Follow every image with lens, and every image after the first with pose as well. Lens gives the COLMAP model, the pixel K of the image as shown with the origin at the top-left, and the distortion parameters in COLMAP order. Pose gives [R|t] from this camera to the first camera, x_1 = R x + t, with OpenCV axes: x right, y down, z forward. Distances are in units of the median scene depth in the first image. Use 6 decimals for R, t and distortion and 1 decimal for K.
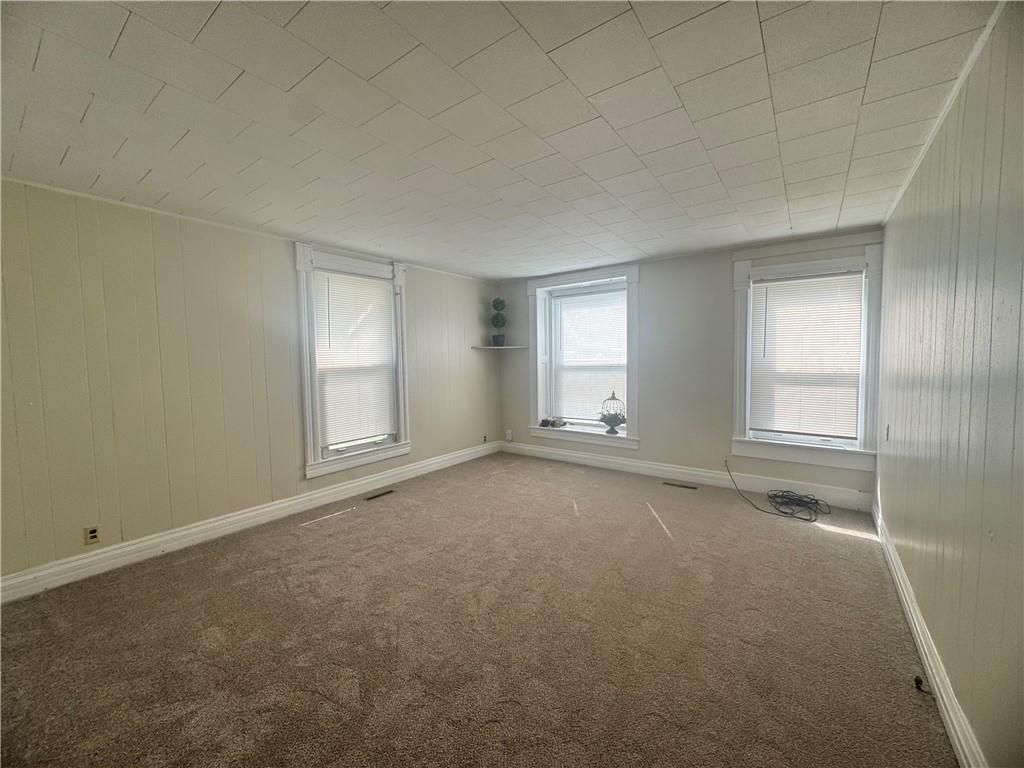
lens RADIAL K [[409.4, 0, 512.0], [0, 409.4, 382.0], [0, 0, 1]] dist [-0.002273, -0.000061]
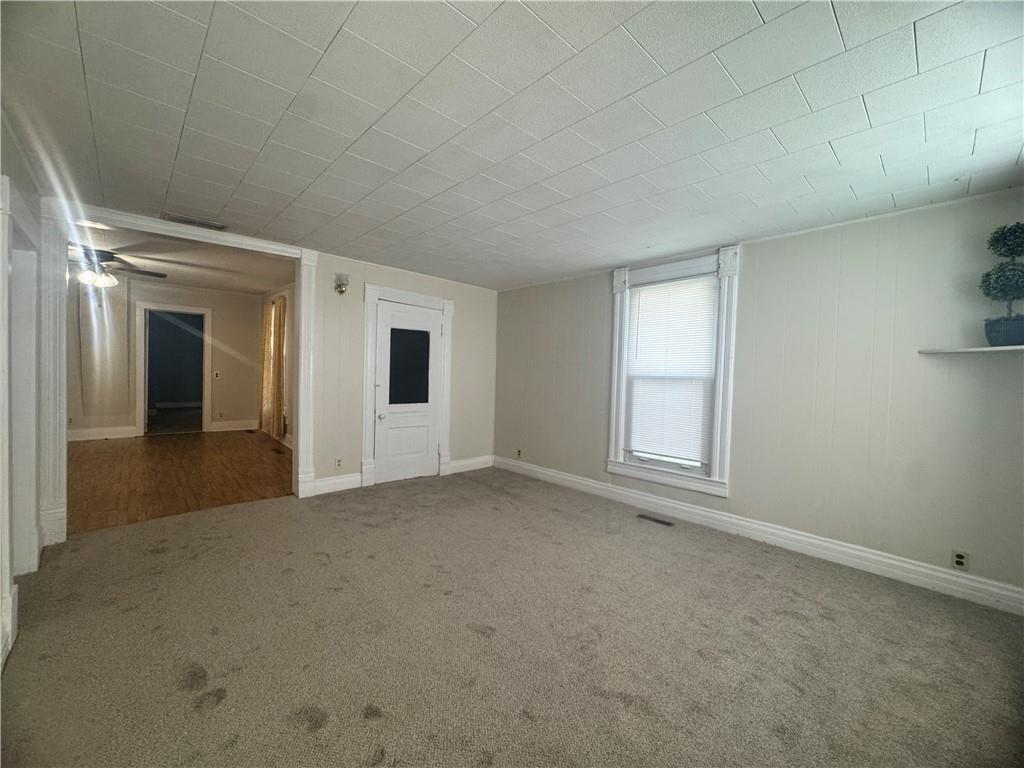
lens RADIAL K [[409.4, 0, 510.7], [0, 409.4, 382.1], [0, 0, 1]] dist [-0.002273, -0.000061]
pose [[-0.181259, 0.035685, -0.982788, 0.588476], [-0.076928, 0.995765, 0.050344, -0.046274], [0.980422, 0.084729, -0.177746, 0.788497]]
